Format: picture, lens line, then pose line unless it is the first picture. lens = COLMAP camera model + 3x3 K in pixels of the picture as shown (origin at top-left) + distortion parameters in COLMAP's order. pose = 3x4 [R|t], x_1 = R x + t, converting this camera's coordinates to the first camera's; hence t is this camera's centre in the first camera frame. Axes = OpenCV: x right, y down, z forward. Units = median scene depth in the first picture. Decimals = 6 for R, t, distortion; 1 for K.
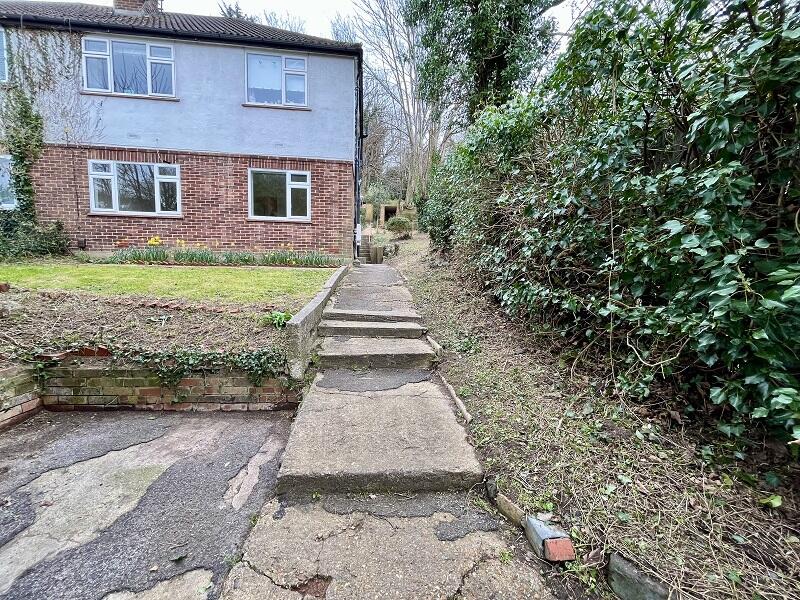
lens RADIAL K [[327.0, 0, 399.7], [0, 327.0, 296.2], [0, 0, 1]] dist [0.000362, 0.002335]
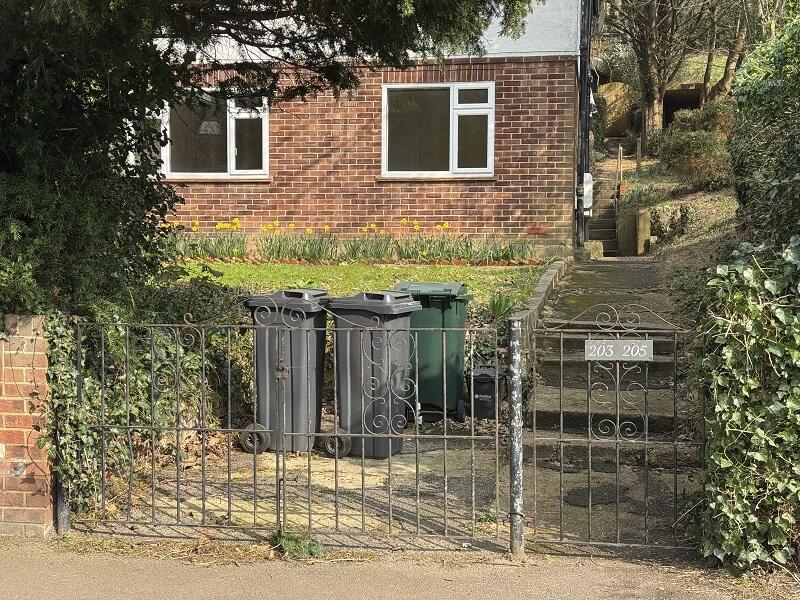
lens RADIAL K [[1119.1, 0, 408.9], [0, 1119.1, 325.1], [0, 0, 1]] dist [0.142273, 0.000000]
pose [[0.961795, -0.001787, -0.273766, 0.086256], [-0.008968, 0.999236, -0.038031, 0.075875], [0.273625, 0.039033, 0.961044, -0.750778]]
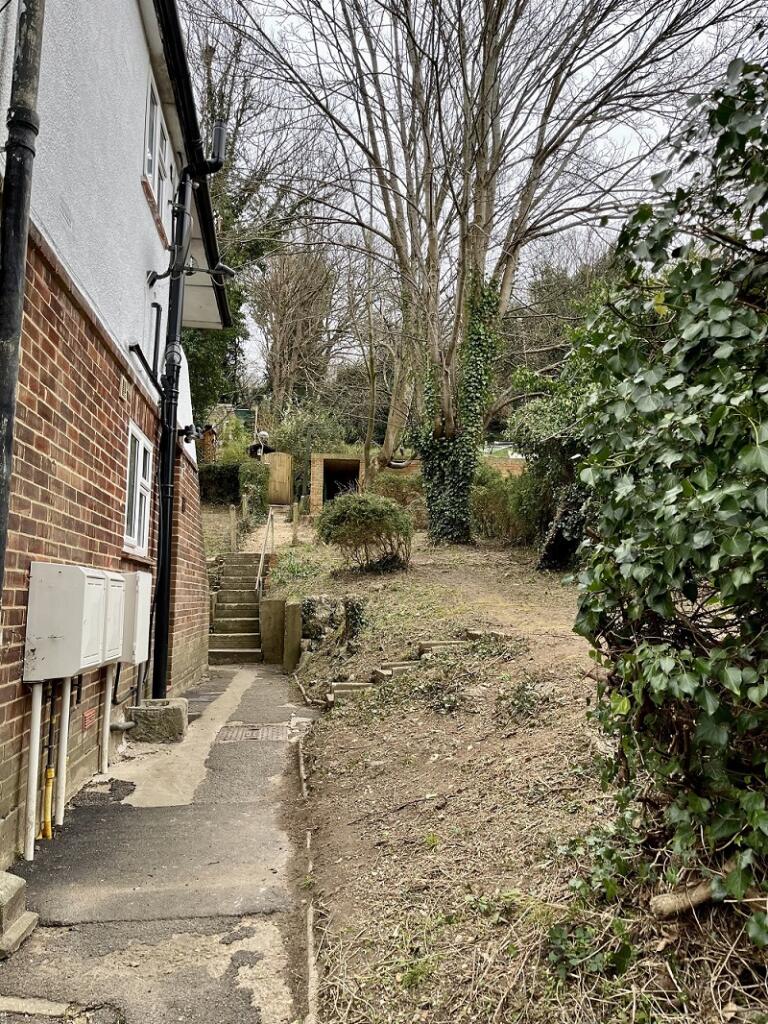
lens RADIAL K [[782.1, 0, 384.7], [0, 782.1, 511.7], [0, 0, 1]] dist [0.000470, 0.000010]
pose [[0.999858, -0.005153, 0.016037, 0.012422], [0.008277, 0.979493, -0.201306, -0.209066], [-0.014670, 0.201411, 0.979397, 0.780371]]
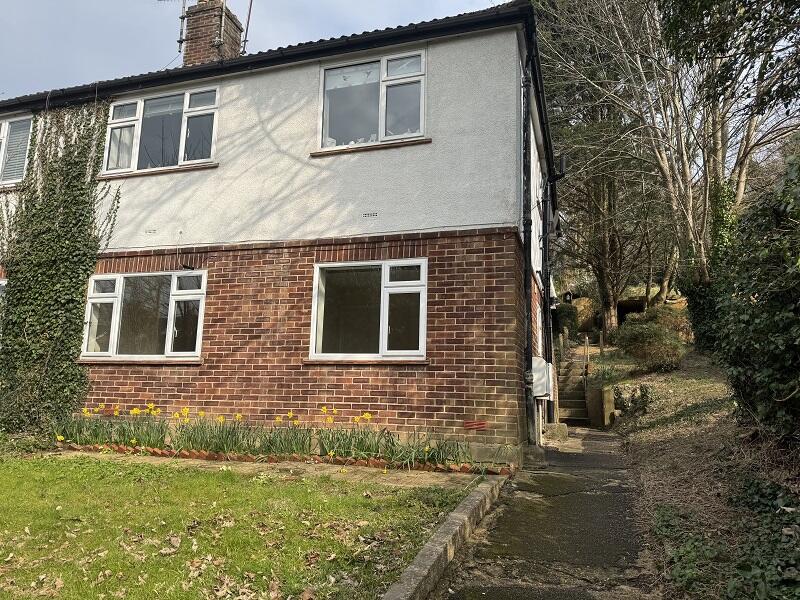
lens RADIAL K [[561.1, 0, 405.9], [0, 561.1, 305.3], [0, 0, 1]] dist [0.062147, -0.015913]
pose [[0.915581, -0.066488, -0.396599, 0.017928], [-0.039054, 0.966873, -0.252251, -0.106544], [0.400233, 0.246445, 0.882654, 0.282134]]
